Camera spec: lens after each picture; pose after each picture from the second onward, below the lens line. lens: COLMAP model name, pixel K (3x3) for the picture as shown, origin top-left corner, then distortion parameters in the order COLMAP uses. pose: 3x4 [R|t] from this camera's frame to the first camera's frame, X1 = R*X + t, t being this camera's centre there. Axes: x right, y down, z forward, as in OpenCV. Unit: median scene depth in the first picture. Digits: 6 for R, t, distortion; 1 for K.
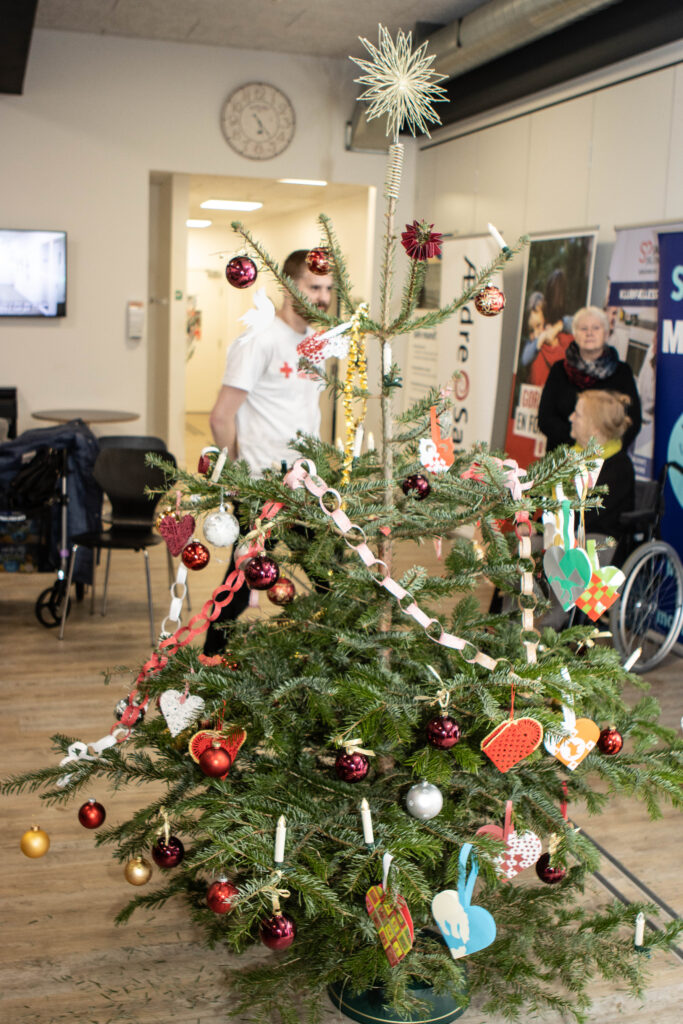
lens RADIAL K [[1174.6, 0, 340.0], [0, 1174.6, 554.0], [0, 0, 1]] dist [-0.135572, 0.213221]
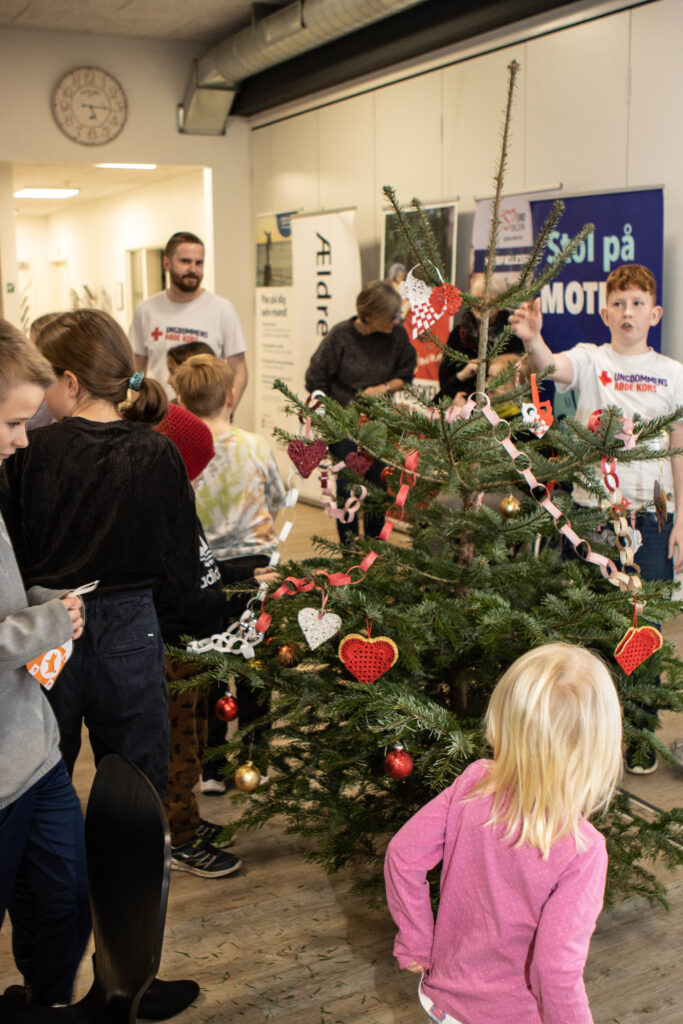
lens RADIAL K [[1174.6, 0, 340.0], [0, 1174.6, 554.0], [0, 0, 1]] dist [-0.135572, 0.213221]
pose [[0.978183, -0.094674, 0.184920, -0.095353], [0.091574, 0.995478, 0.025251, 0.001564], [-0.186474, -0.007766, 0.982429, -0.012099]]
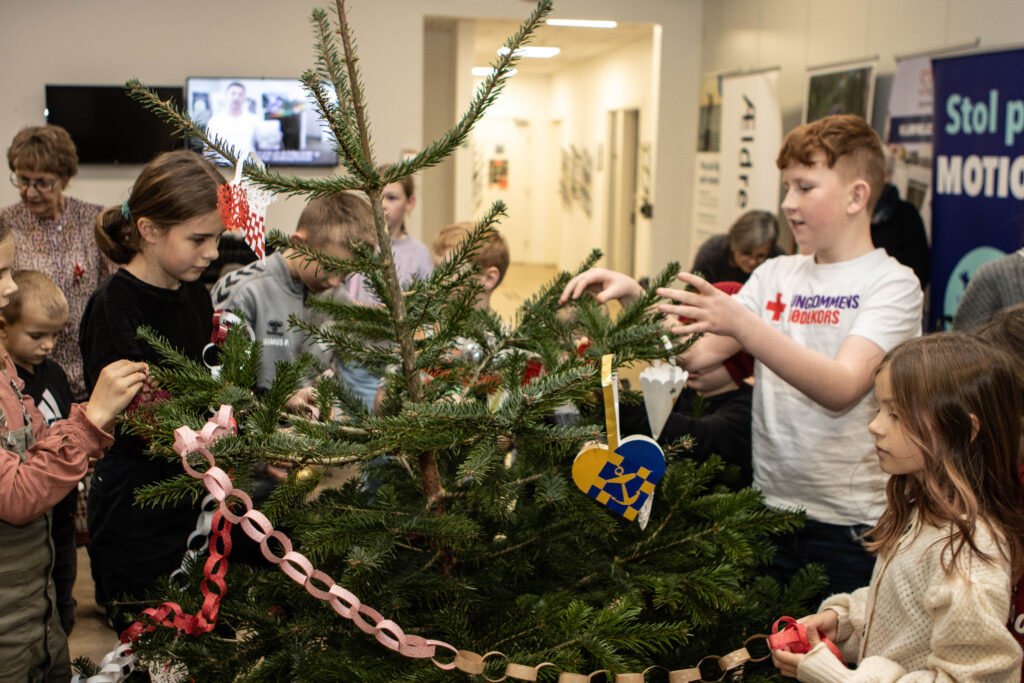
lens RADIAL K [[1174.6, 0, 512.0], [0, 1174.6, 341.5], [0, 0, 1]] dist [-0.135572, 0.213221]
pose [[0.987976, 0.008617, -0.154367, 0.074024], [-0.017022, 0.998439, -0.053205, -0.006059], [0.153668, 0.055192, 0.986580, 0.067114]]
